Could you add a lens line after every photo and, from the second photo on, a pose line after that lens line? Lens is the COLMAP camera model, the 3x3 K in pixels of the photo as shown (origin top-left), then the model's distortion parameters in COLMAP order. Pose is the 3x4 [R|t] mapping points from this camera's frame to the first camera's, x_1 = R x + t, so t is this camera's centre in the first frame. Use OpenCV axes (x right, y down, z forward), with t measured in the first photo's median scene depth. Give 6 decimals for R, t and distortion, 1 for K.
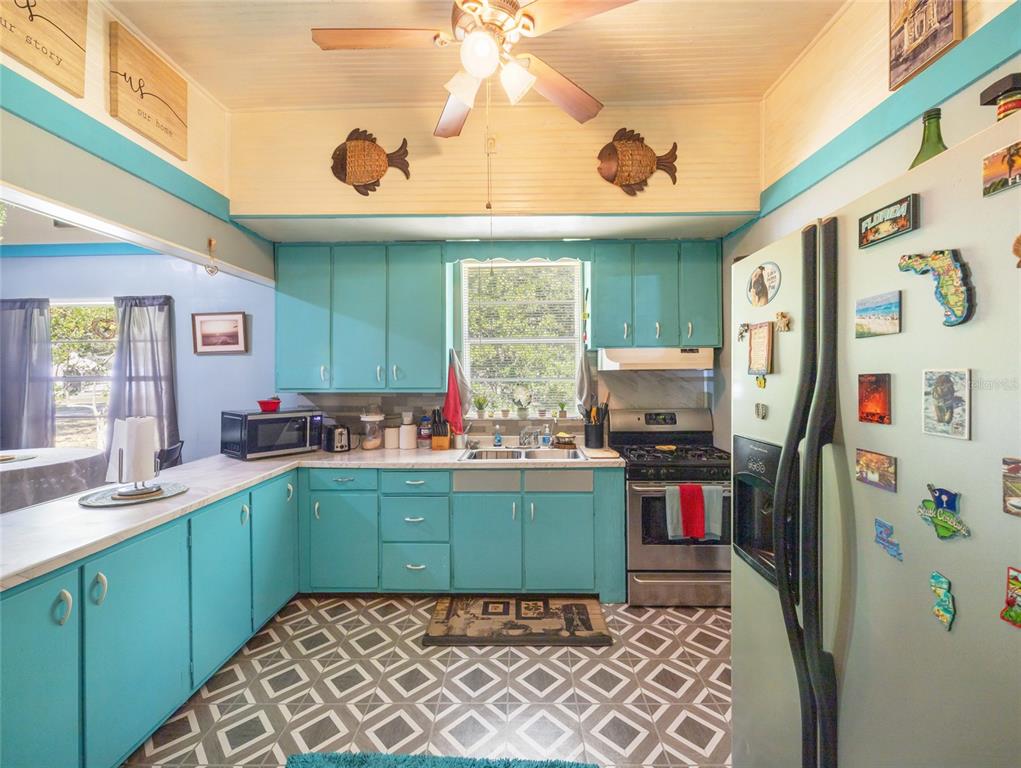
lens RADIAL K [[438.4, 0, 514.4], [0, 438.4, 379.6], [0, 0, 1]] dist [-0.015532, 0.000403]
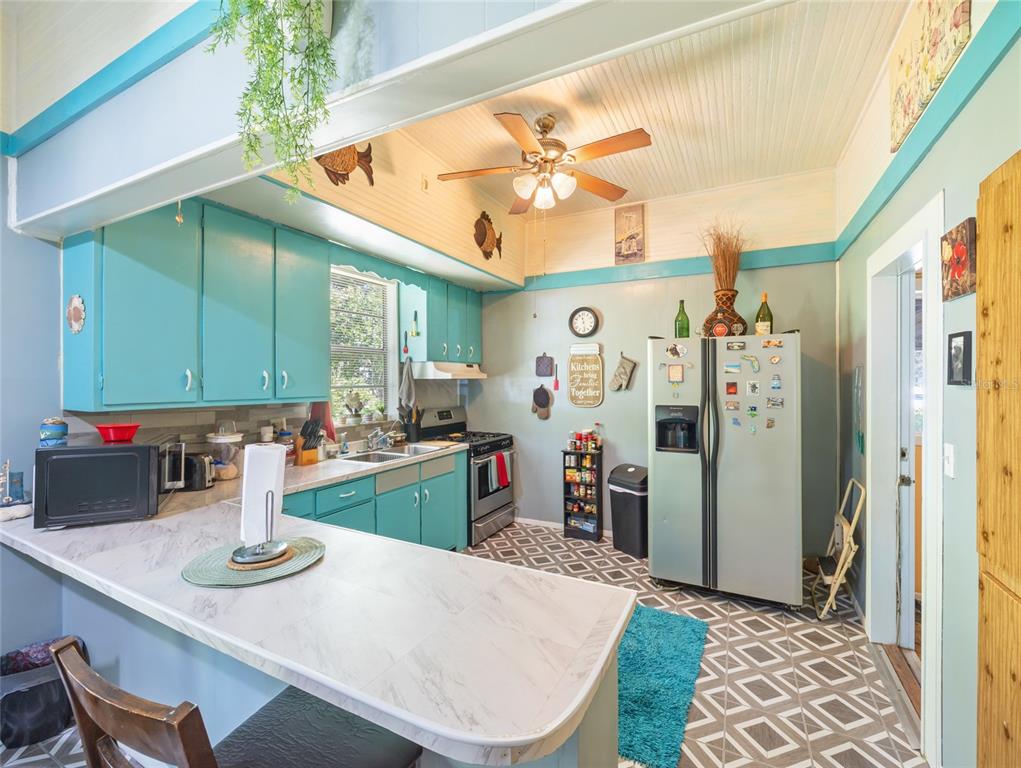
lens RADIAL K [[438.4, 0, 514.4], [0, 438.4, 379.6], [0, 0, 1]] dist [-0.015532, 0.000403]
pose [[0.440058, 0.004100, 0.897960, -0.924066], [0.009186, 0.999917, -0.009068, -0.005116], [-0.897923, 0.012239, 0.439983, 0.256070]]
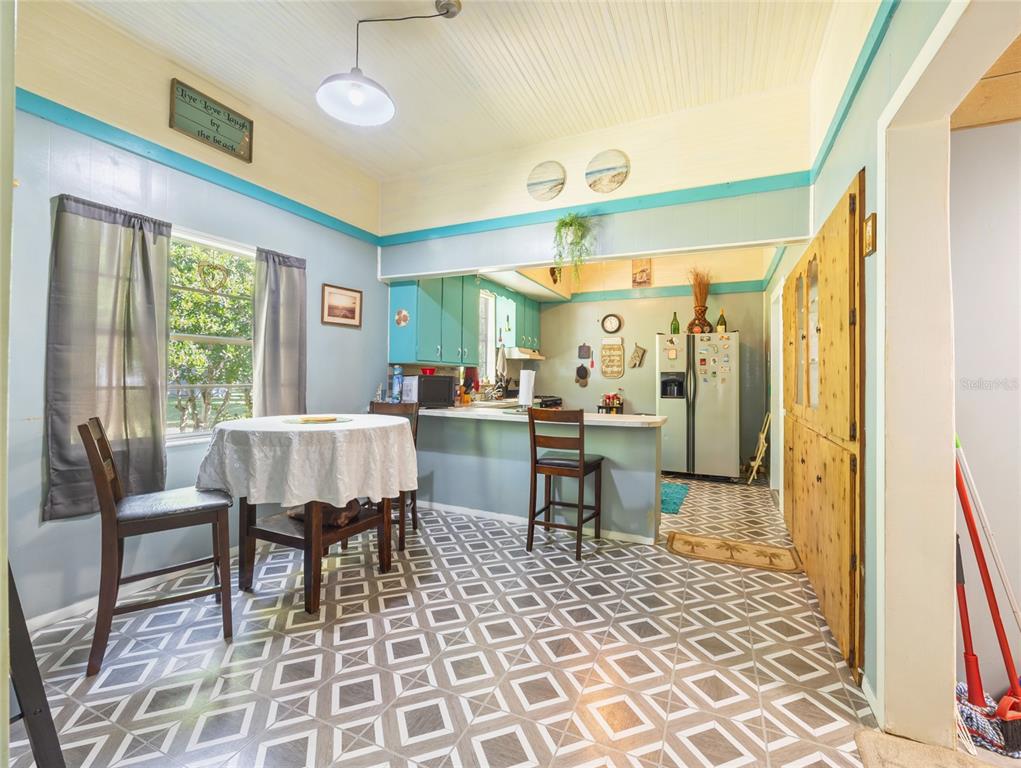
lens RADIAL K [[438.4, 0, 514.4], [0, 438.4, 379.6], [0, 0, 1]] dist [-0.015532, 0.000403]
pose [[0.400095, 0.002332, 0.916471, -1.810098], [0.001735, 0.999993, -0.003302, 0.090498], [-0.916472, 0.002911, 0.400088, 0.240842]]
